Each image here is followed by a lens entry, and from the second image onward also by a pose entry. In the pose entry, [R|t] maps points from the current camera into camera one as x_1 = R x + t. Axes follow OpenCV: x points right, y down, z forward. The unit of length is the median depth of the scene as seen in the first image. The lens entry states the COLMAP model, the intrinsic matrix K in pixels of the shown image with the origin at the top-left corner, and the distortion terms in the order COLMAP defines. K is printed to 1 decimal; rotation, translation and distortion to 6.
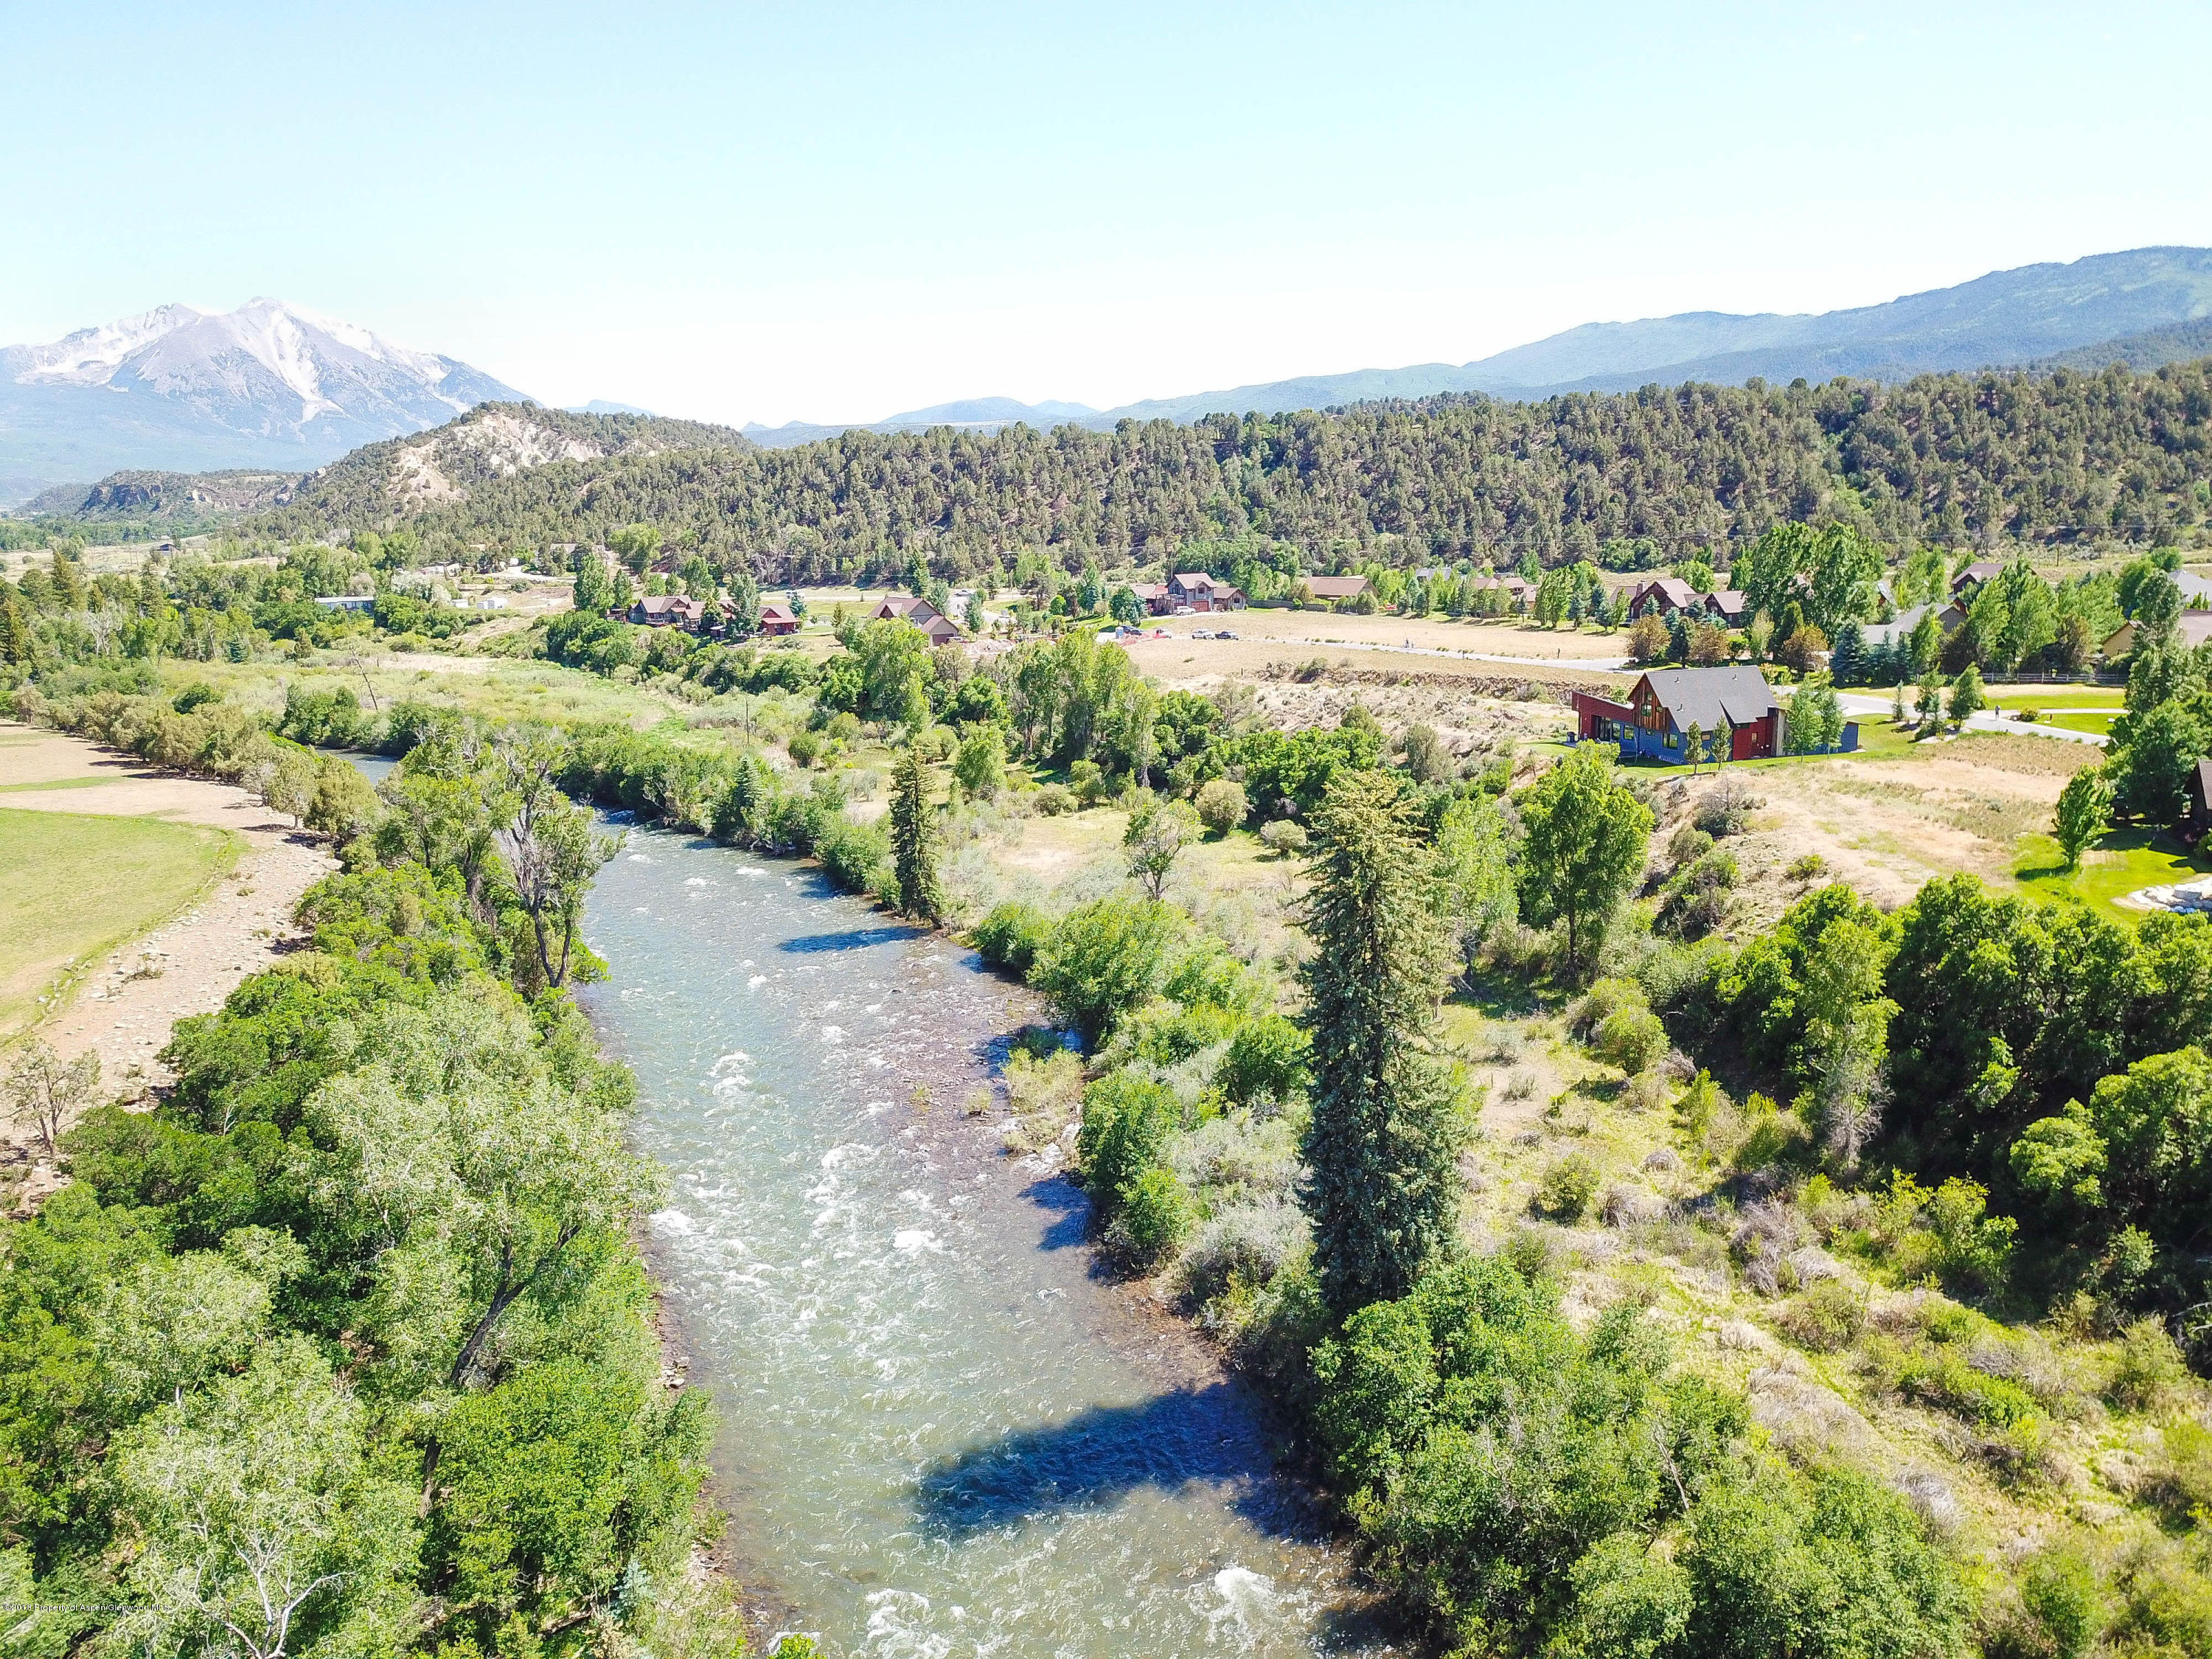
lens RADIAL K [[1753.7, 0, 1106.0], [0, 1753.7, 829.5], [0, 0, 1]] dist [0.010513, 0.002387]
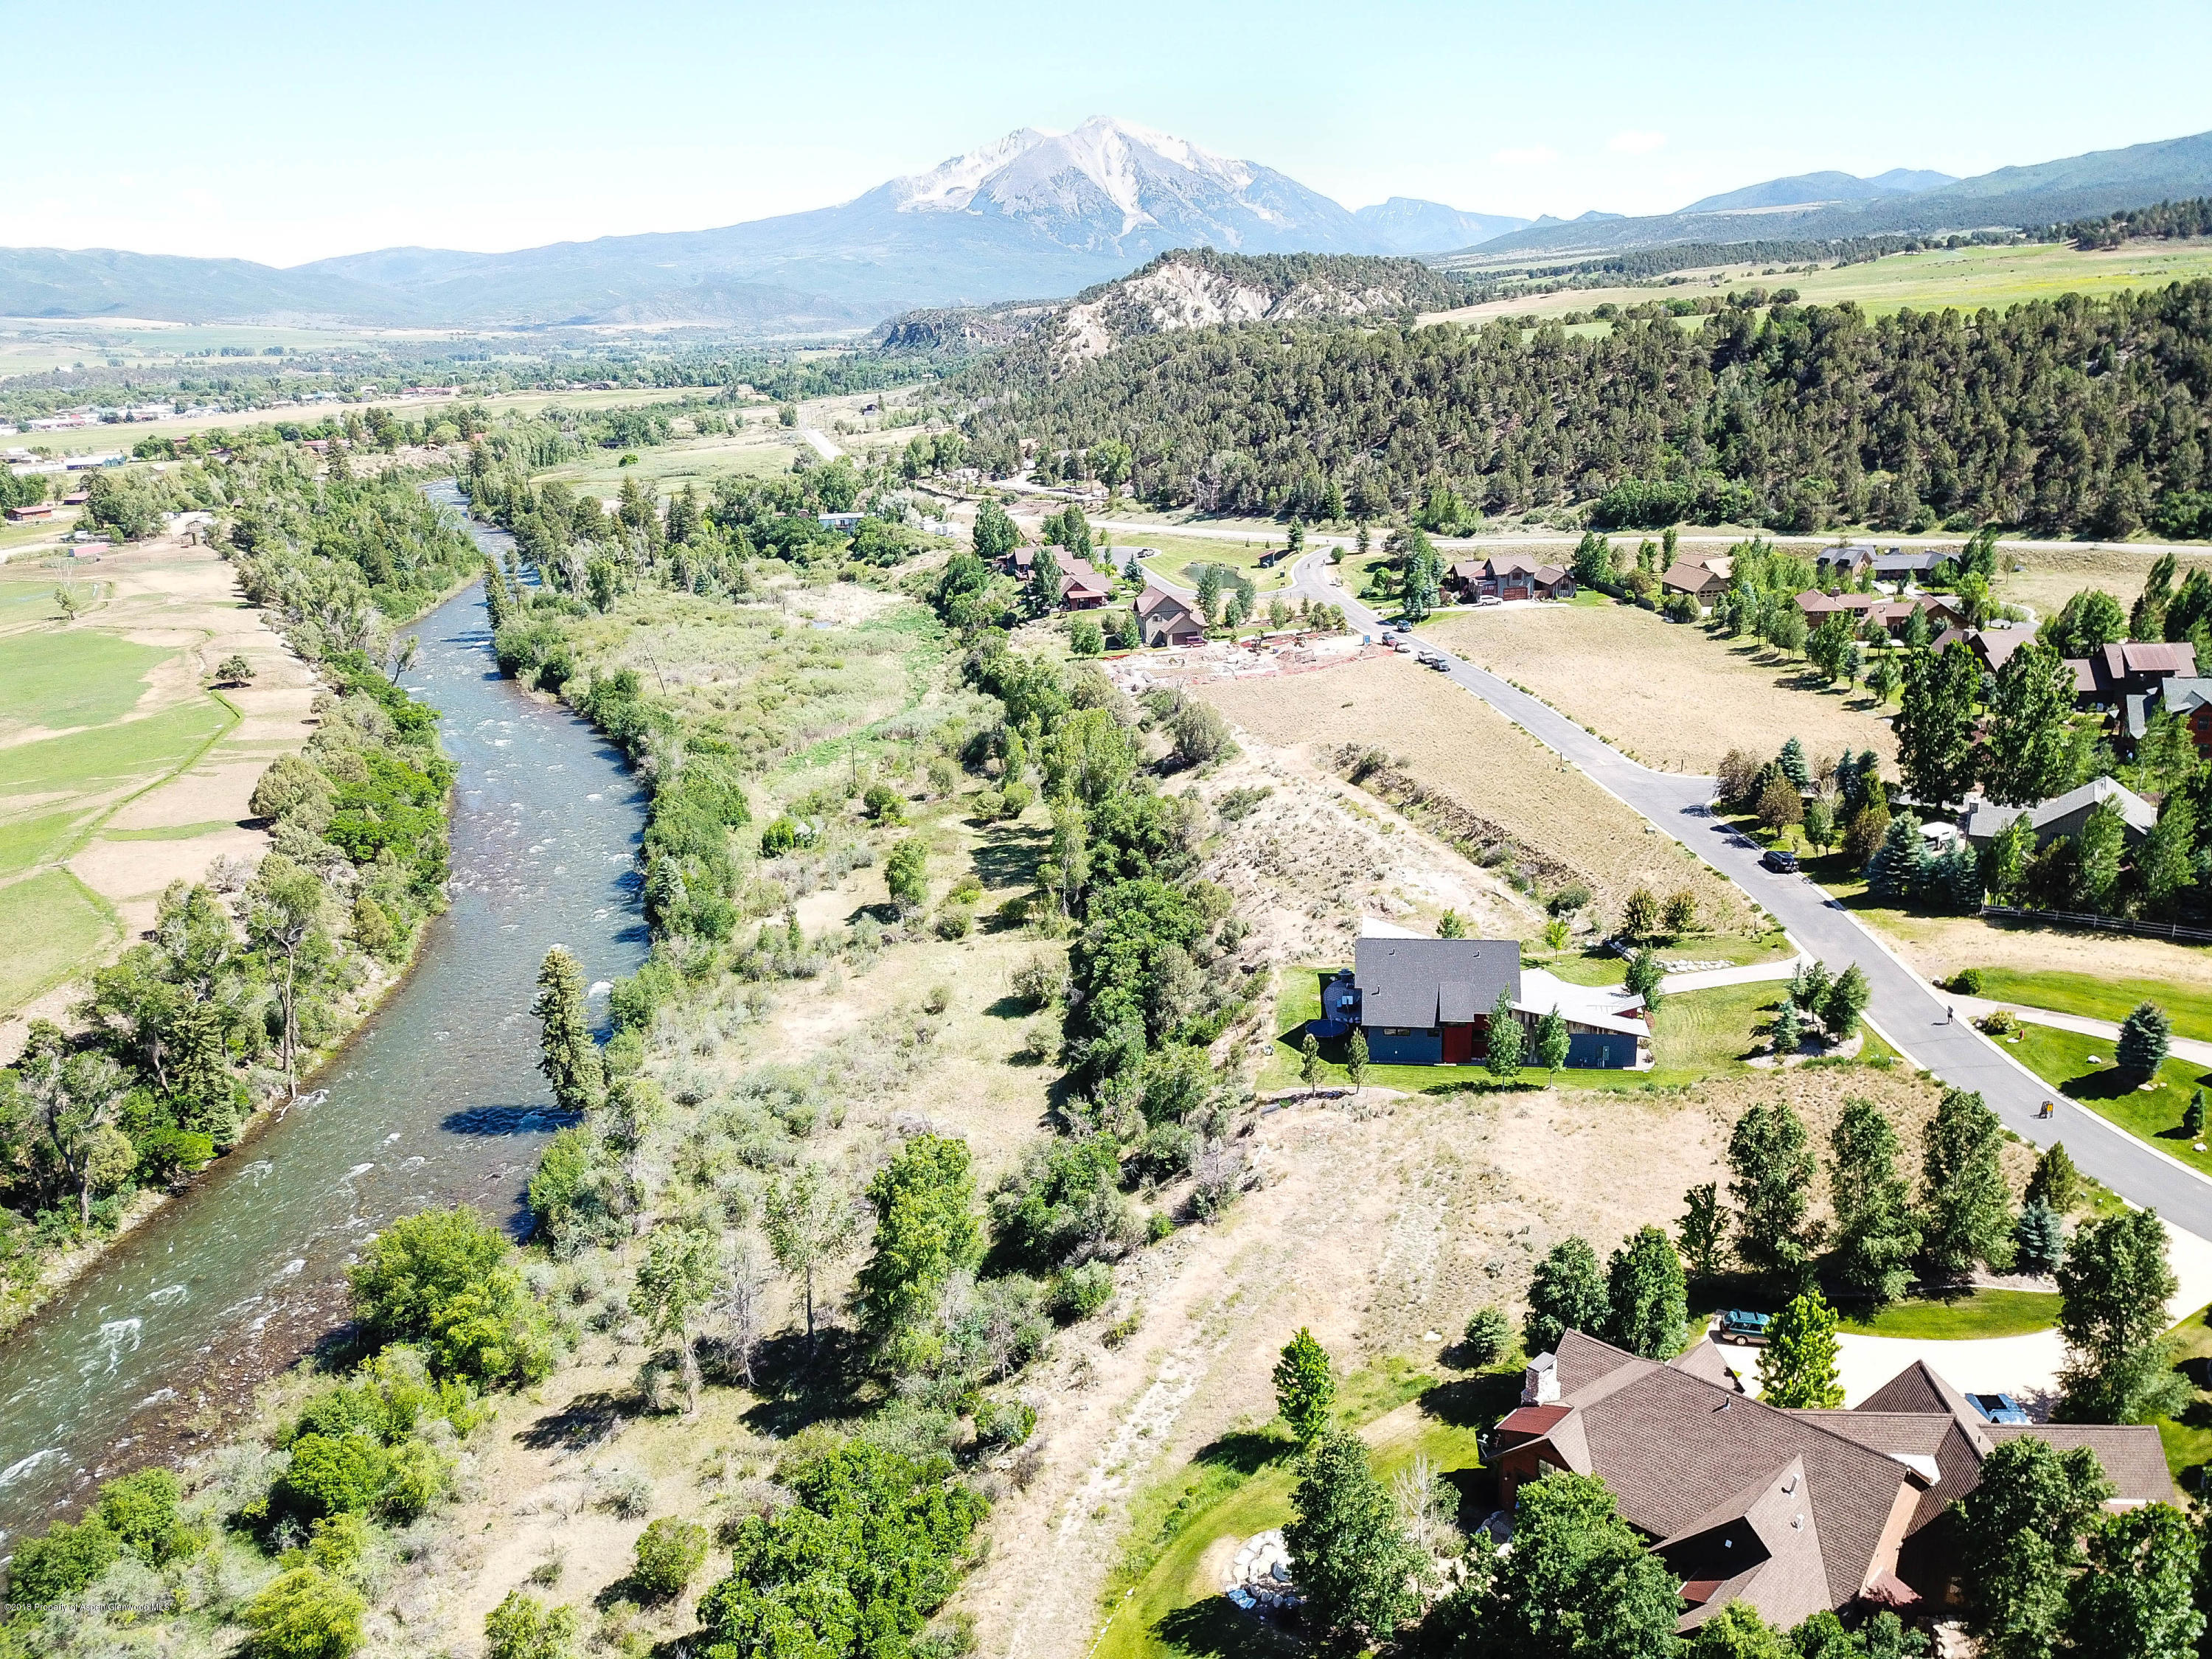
lens RADIAL K [[1725.2, 0, 1106.0], [0, 1725.2, 829.5], [0, 0, 1]] dist [0.056876, -0.079317]
pose [[0.893257, 0.110968, -0.435635, 0.201572], [-0.056210, 0.989020, 0.136674, -0.089323], [0.446018, -0.097598, 0.889687, 0.082333]]
